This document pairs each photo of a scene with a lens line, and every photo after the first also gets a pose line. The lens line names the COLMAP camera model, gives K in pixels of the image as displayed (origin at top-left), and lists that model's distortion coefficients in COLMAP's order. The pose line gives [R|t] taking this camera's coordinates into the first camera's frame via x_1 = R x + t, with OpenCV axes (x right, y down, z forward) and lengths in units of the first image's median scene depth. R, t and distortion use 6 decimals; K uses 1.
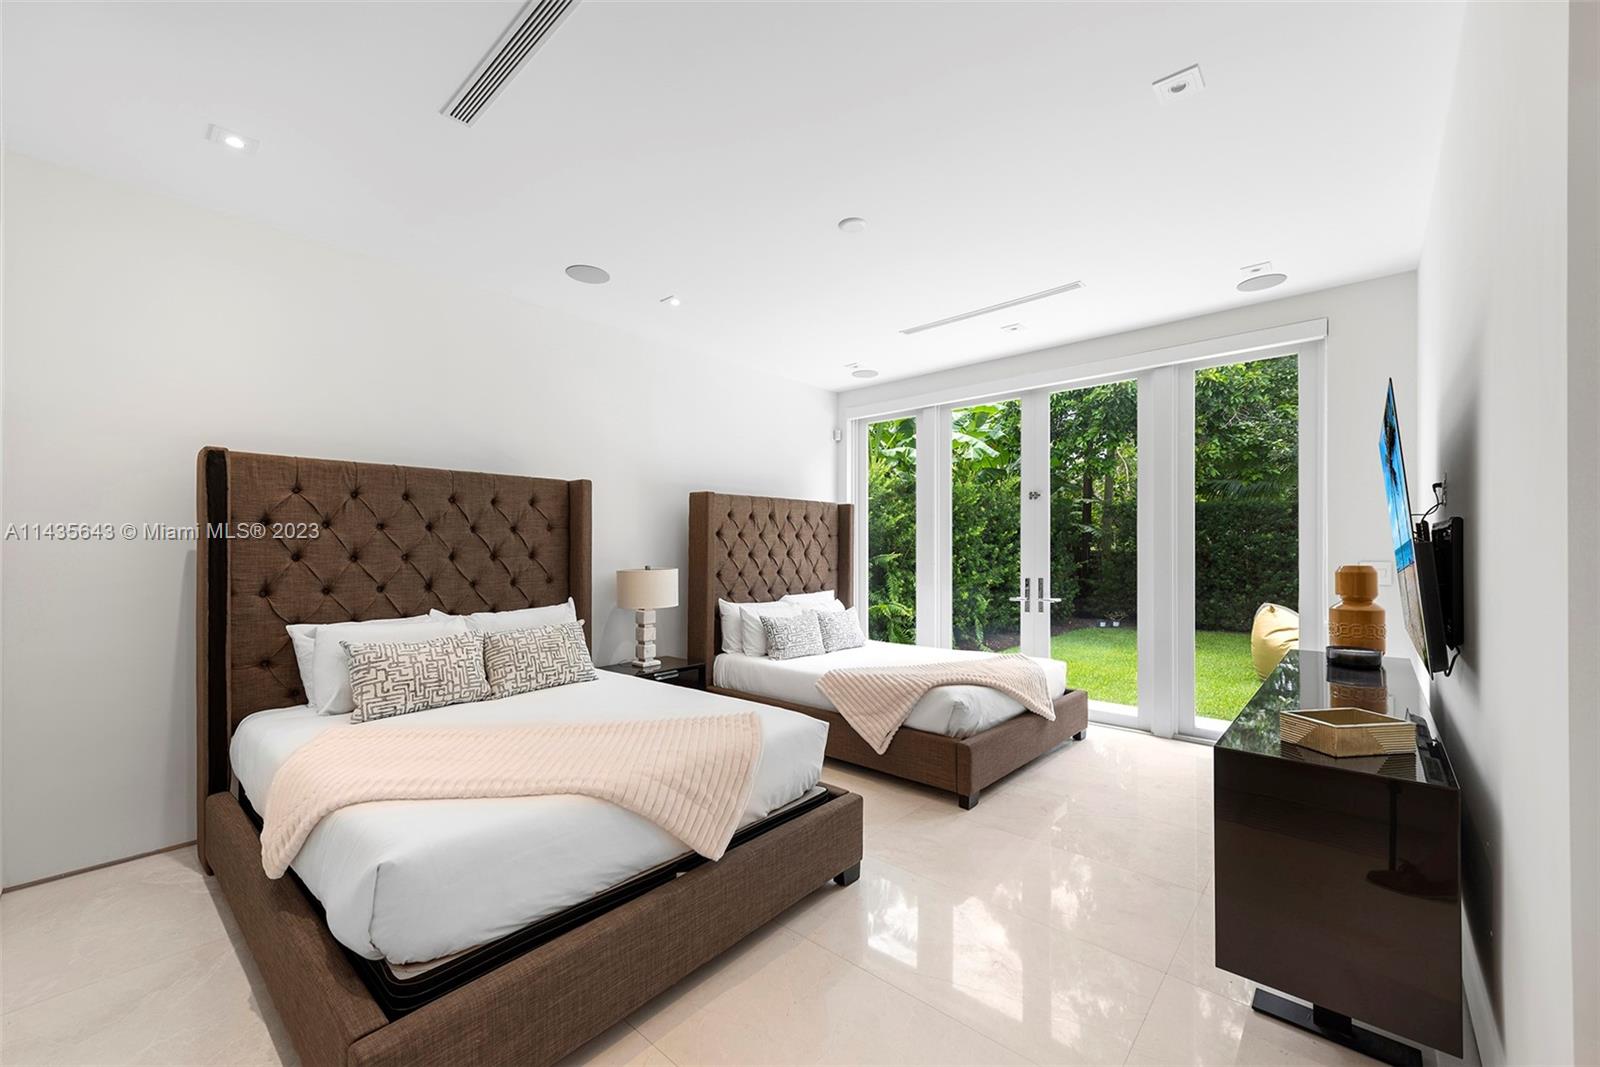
lens RADIAL K [[634.3, 0, 794.1], [0, 634.3, 553.6], [0, 0, 1]] dist [-0.000413, -0.000015]
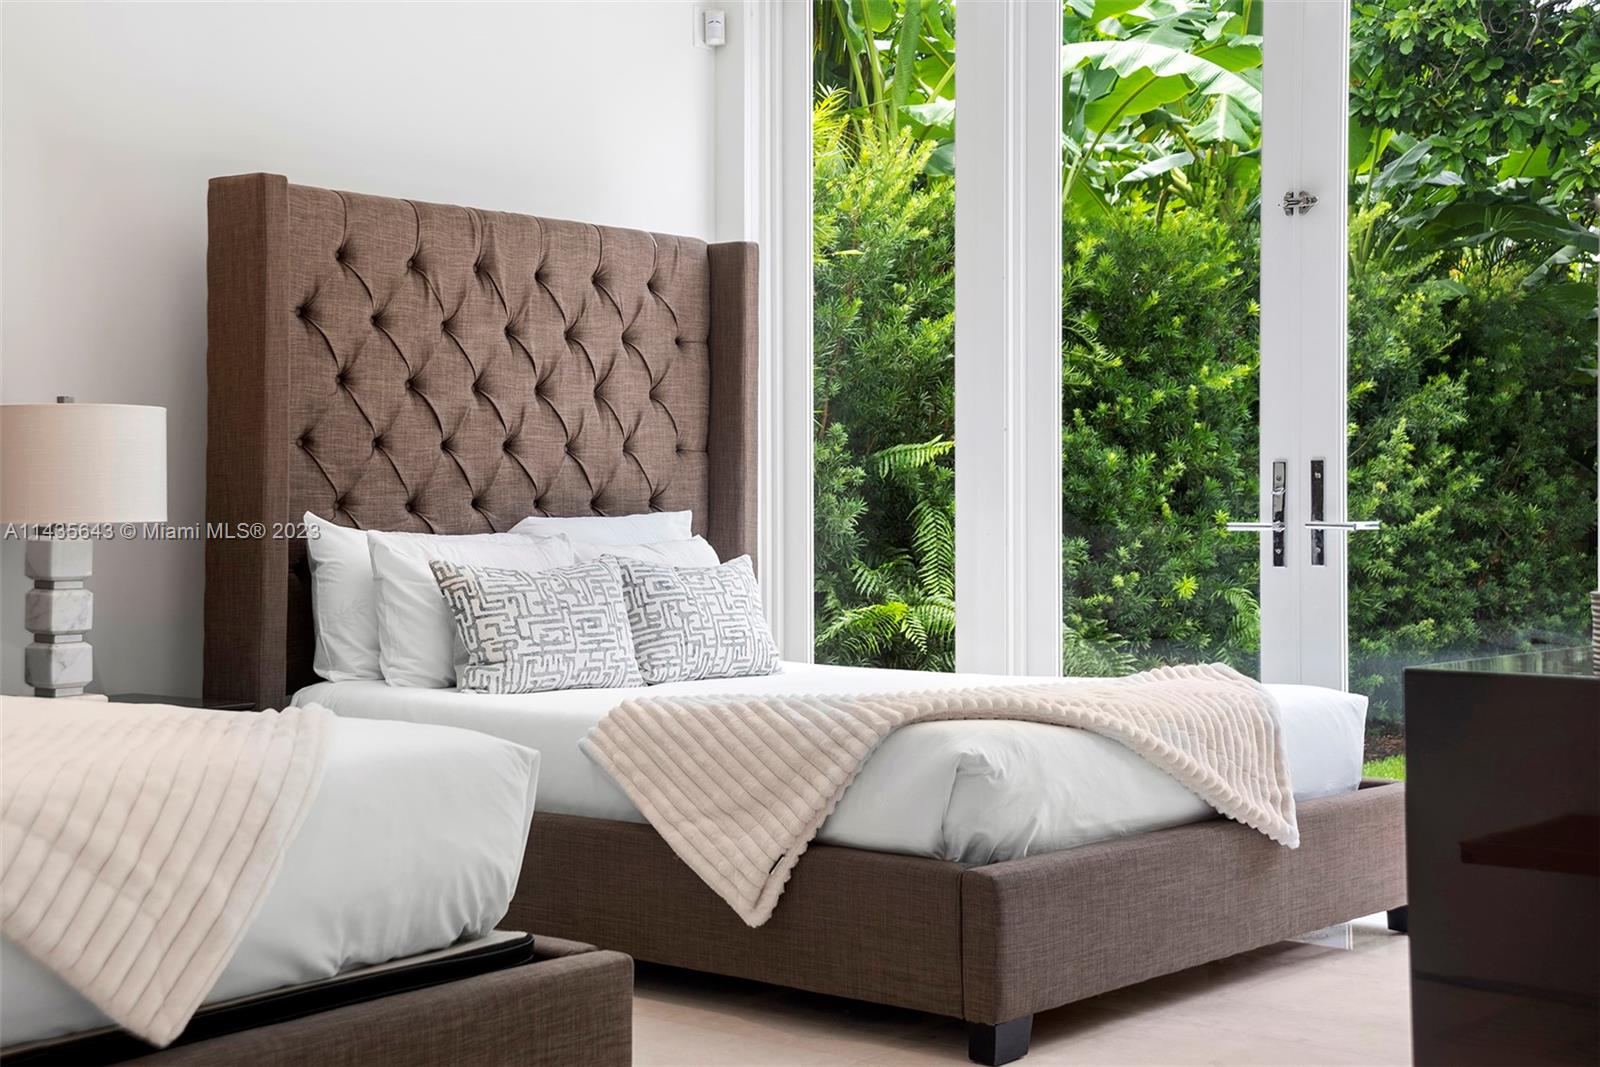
lens RADIAL K [[2276.5, 0, 800.0], [0, 2276.5, 533.5], [0, 0, 1]] dist [0.196869, 0.033460]
pose [[0.999421, -0.000767, 0.034022, 0.088732], [0.000972, 0.999981, -0.006020, 0.085854], [-0.034017, 0.006049, 0.999403, -0.161712]]
